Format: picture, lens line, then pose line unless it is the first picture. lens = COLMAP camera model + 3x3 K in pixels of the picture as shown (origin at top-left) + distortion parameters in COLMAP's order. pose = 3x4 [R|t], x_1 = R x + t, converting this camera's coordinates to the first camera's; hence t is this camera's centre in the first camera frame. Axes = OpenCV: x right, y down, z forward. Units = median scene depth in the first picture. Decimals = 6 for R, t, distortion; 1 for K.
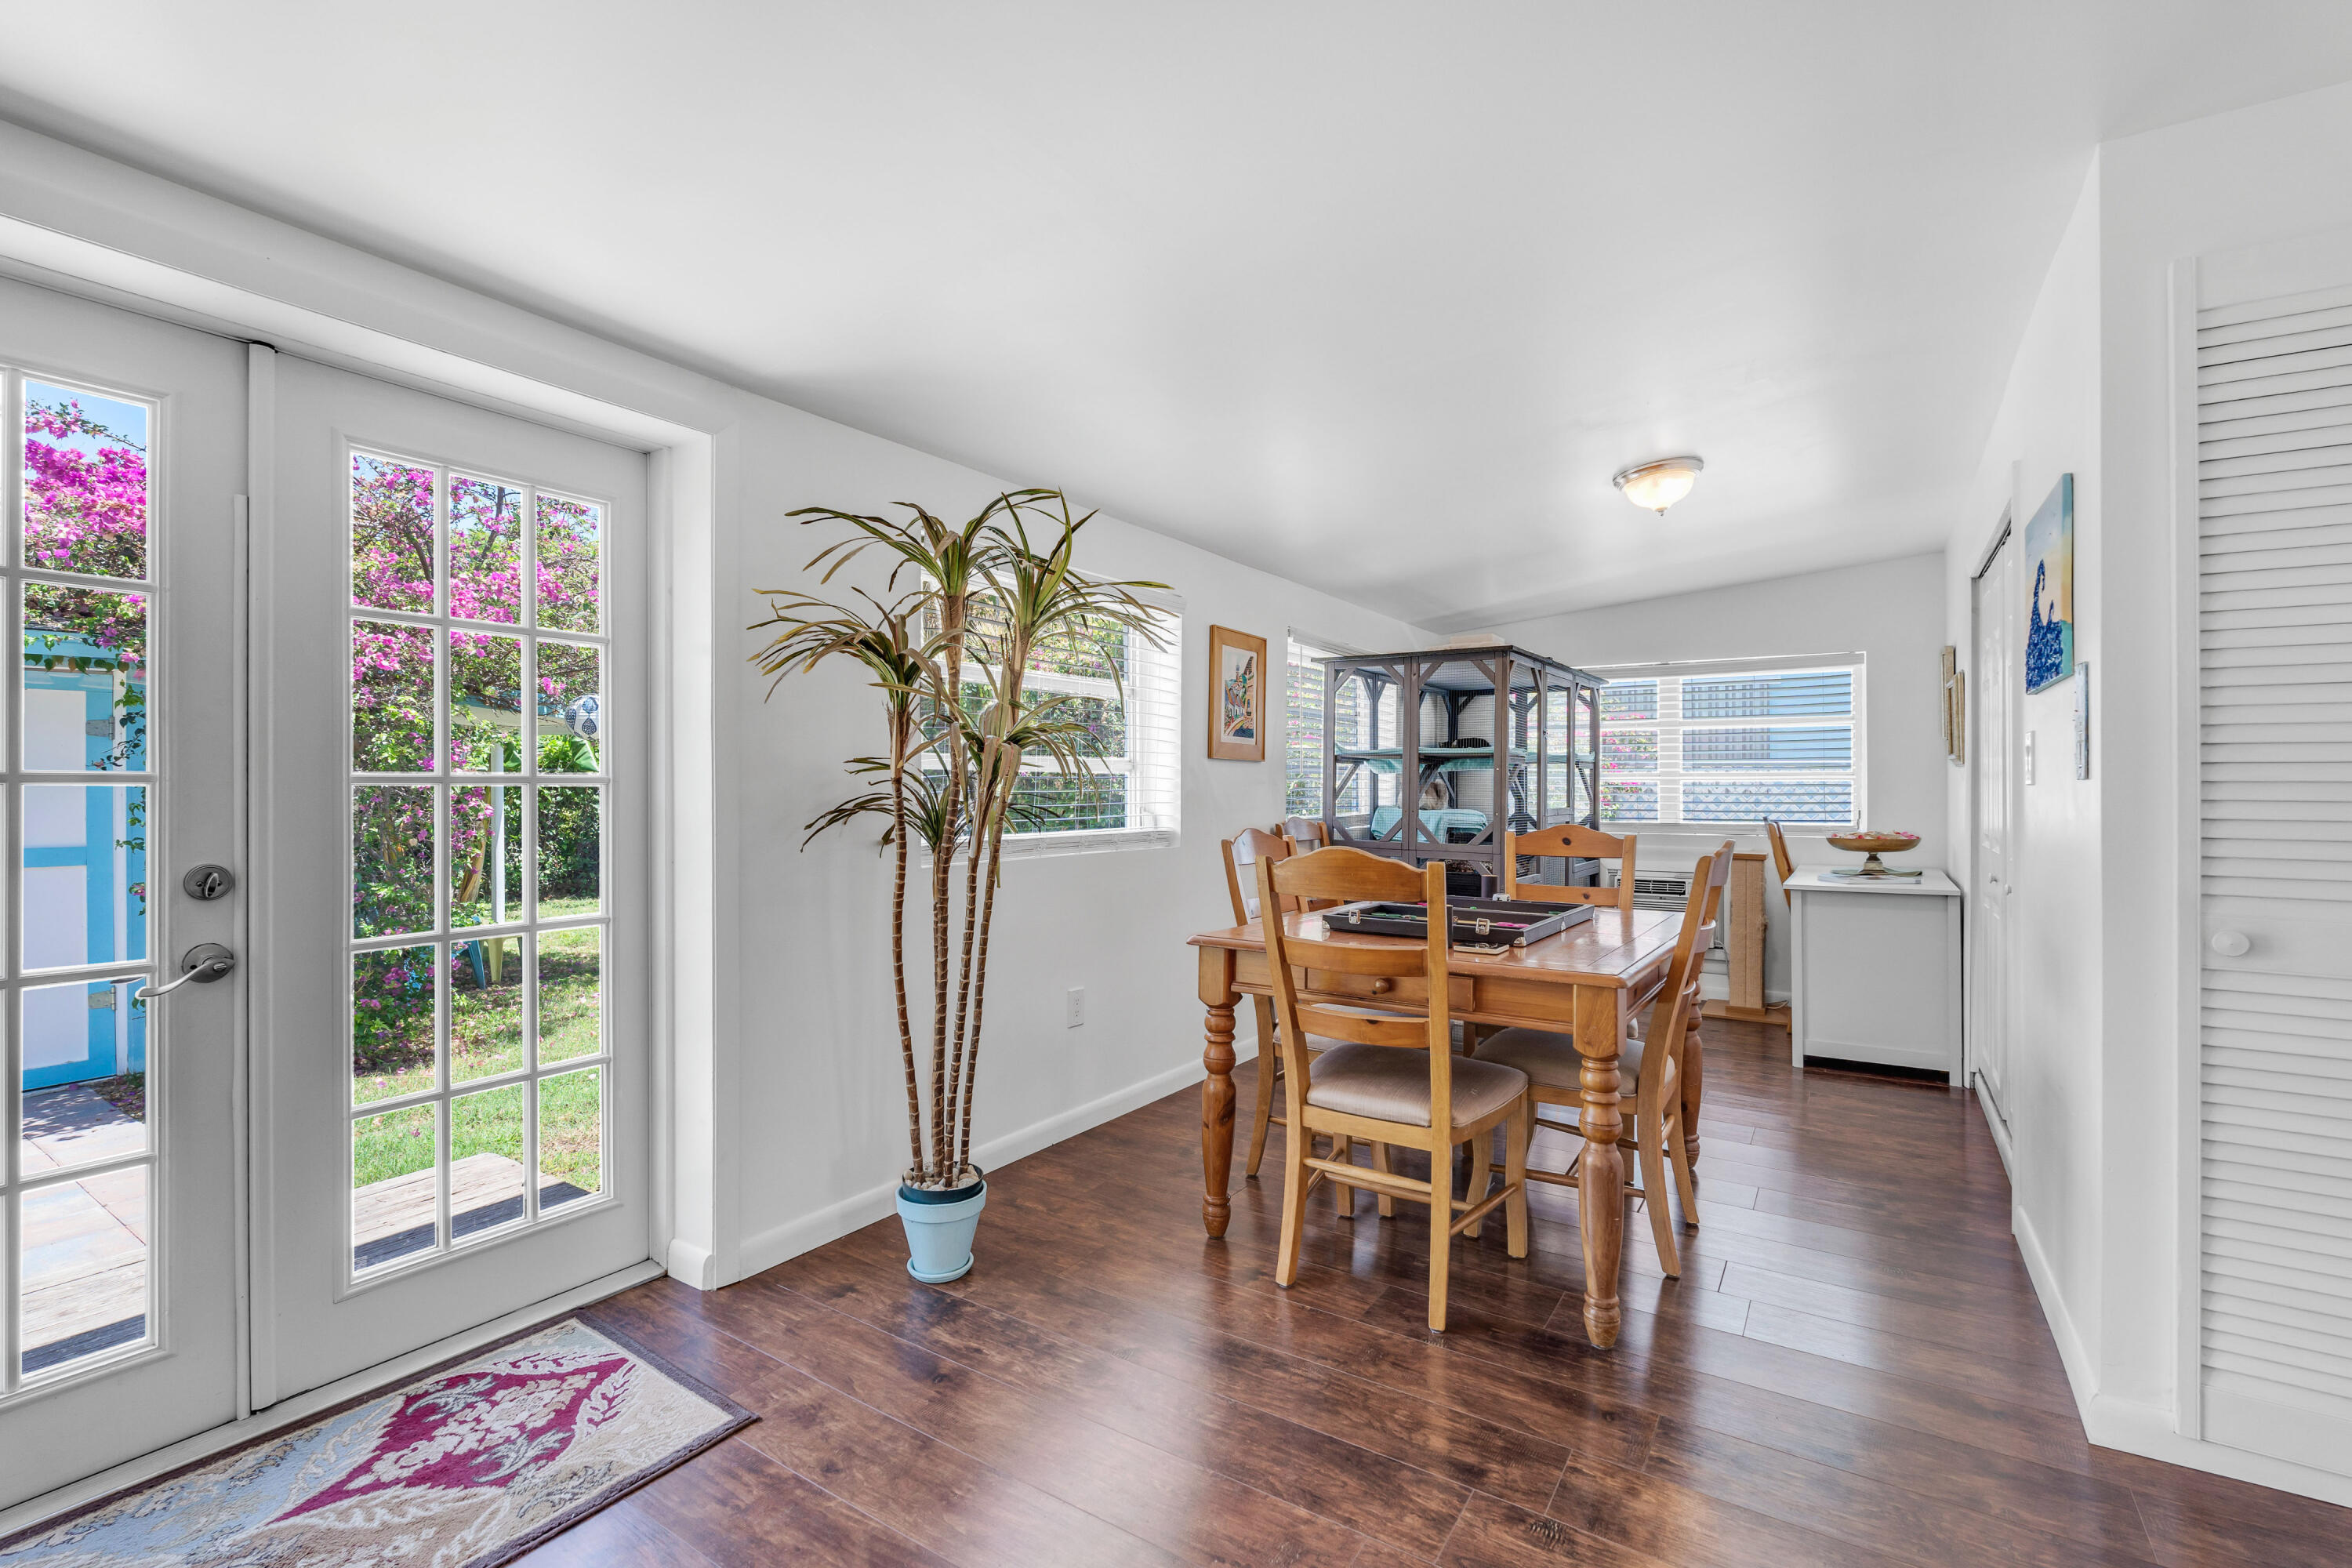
lens RADIAL K [[1057.0, 0, 1162.8], [0, 1057.0, 787.1], [0, 0, 1]] dist [0.000322, 0.001181]
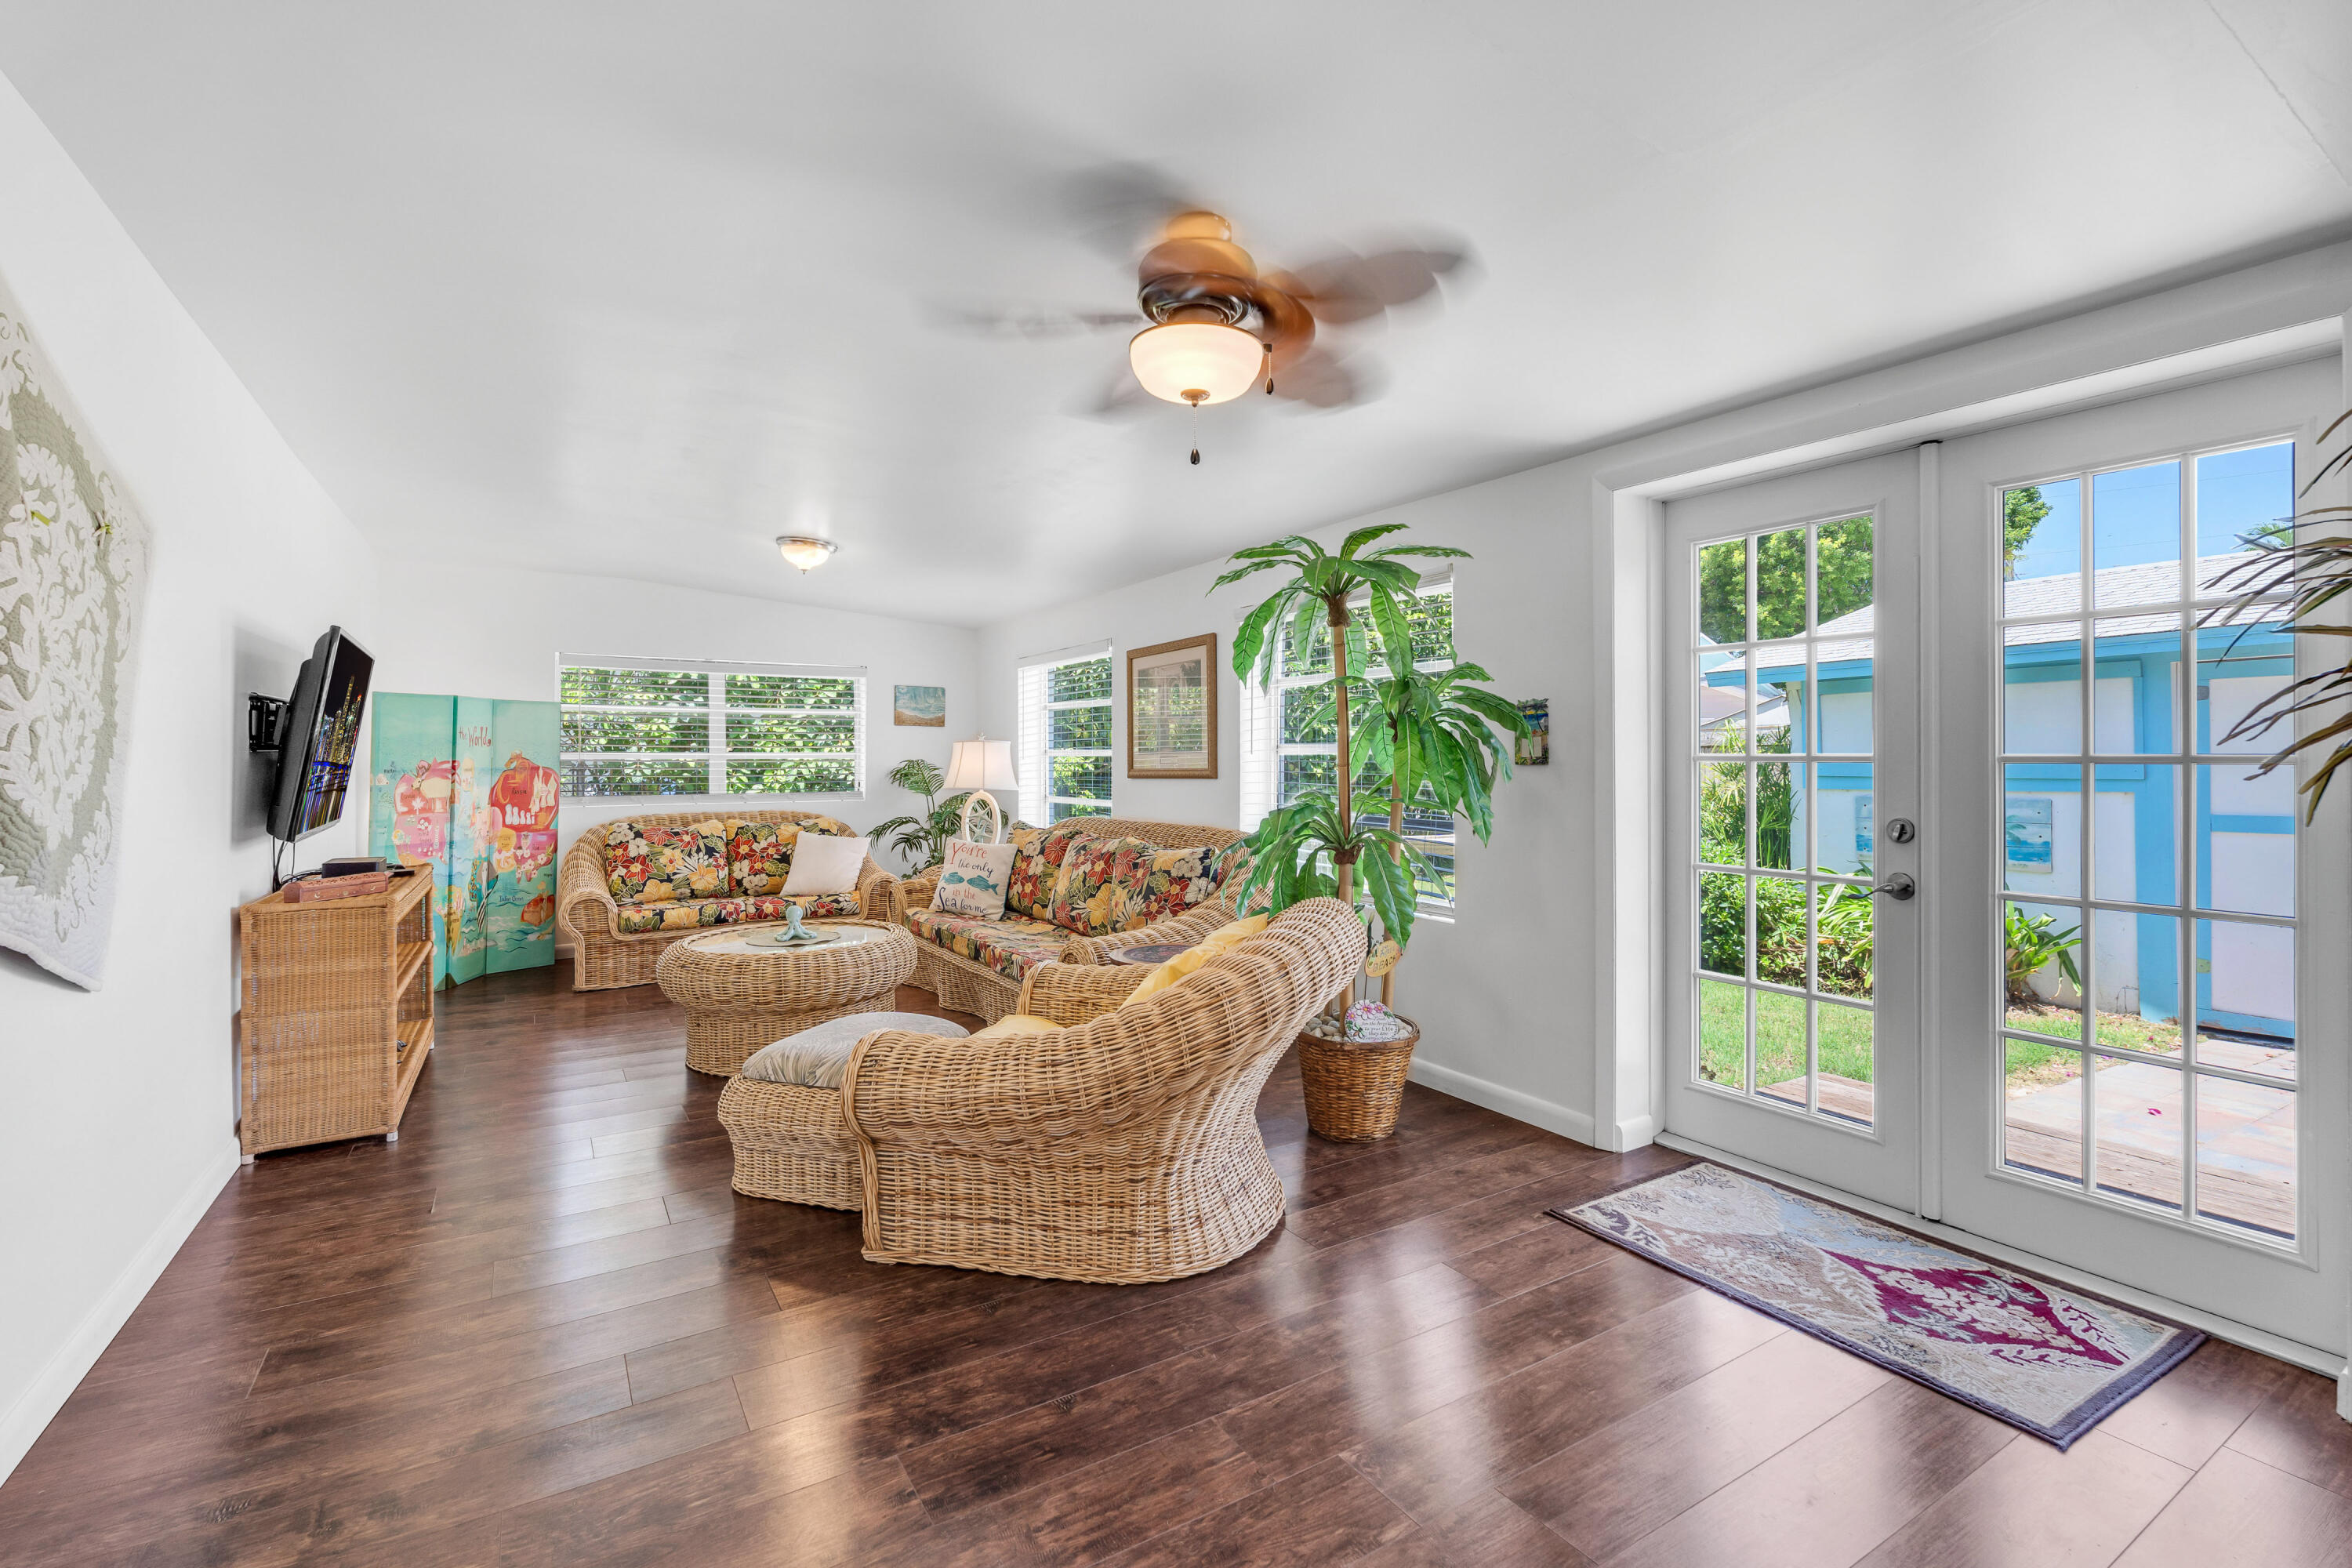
lens RADIAL K [[1057.0, 0, 1158.5], [0, 1057.0, 753.5], [0, 0, 1]] dist [0.000322, 0.001181]
pose [[-0.441831, -0.002614, -0.897095, 0.769144], [0.001025, 0.999994, -0.003419, -0.010614], [0.897098, -0.002430, -0.441825, 0.667324]]
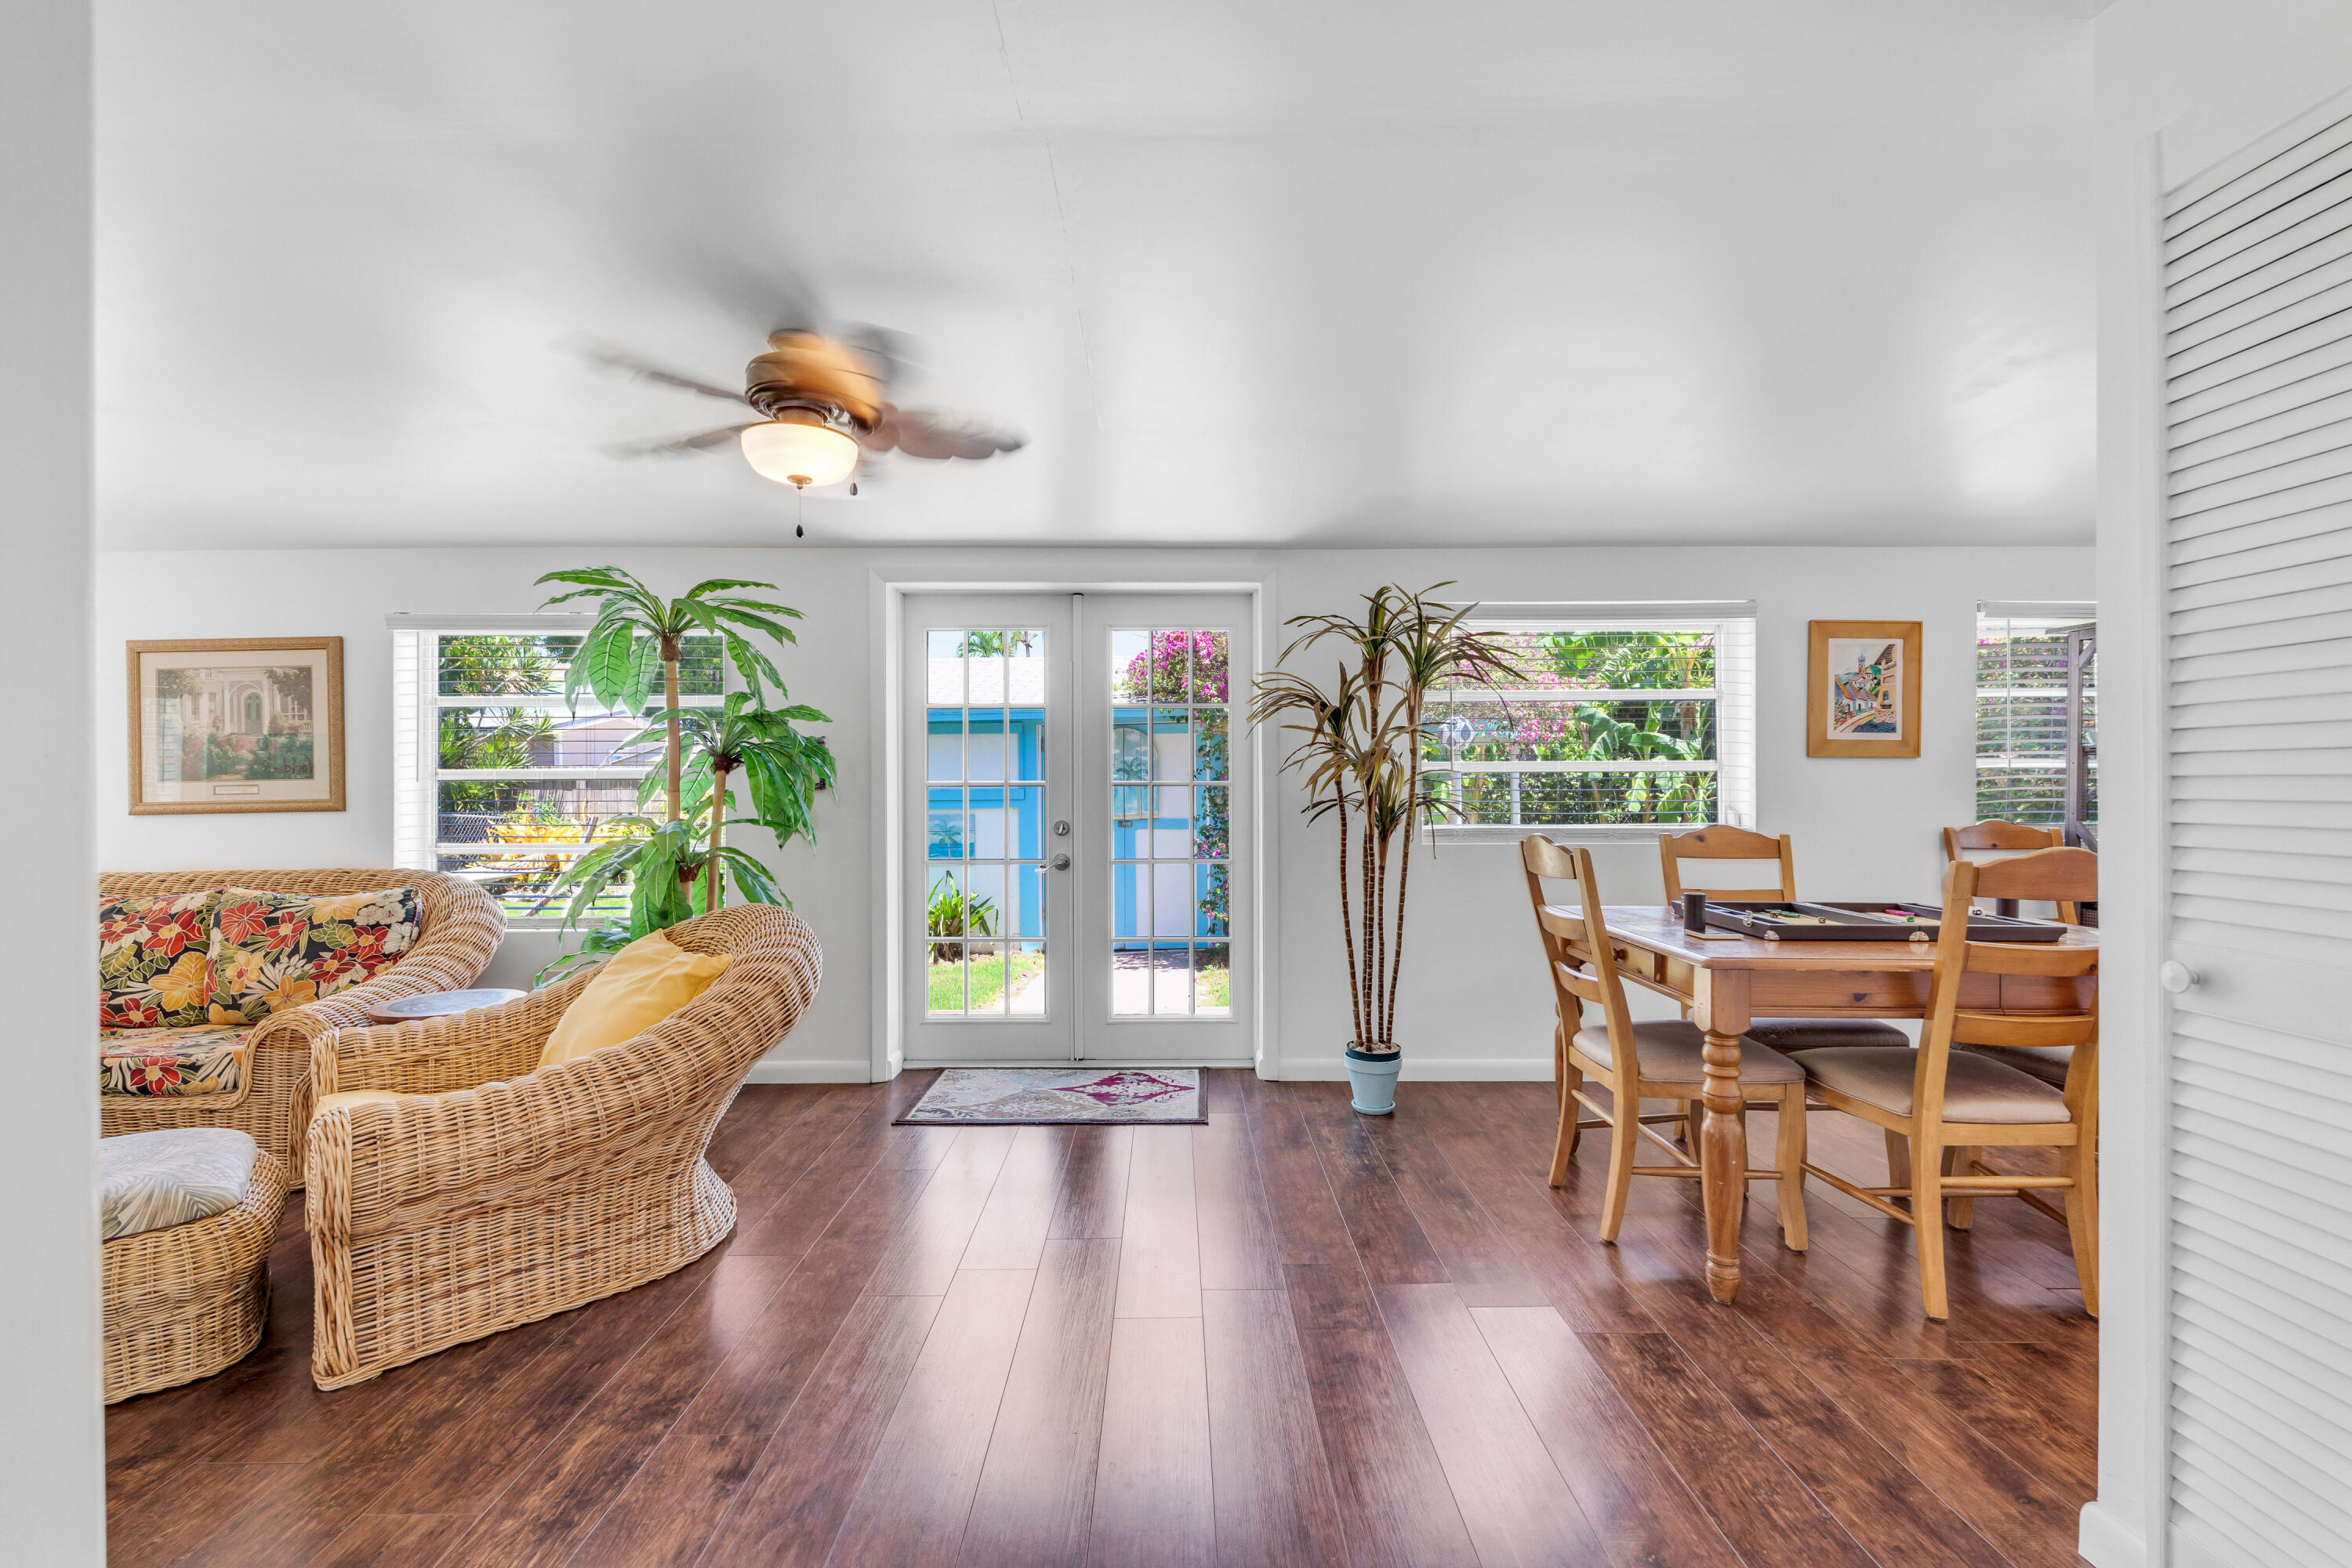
lens RADIAL K [[1057.0, 0, 1170.0], [0, 1057.0, 790.0], [0, 0, 1]] dist [0.000322, 0.001181]
pose [[0.542145, -0.000553, -0.840285, 1.110432], [0.003628, 0.999992, 0.001683, 0.000385], [0.840277, -0.003961, 0.542142, -0.070066]]
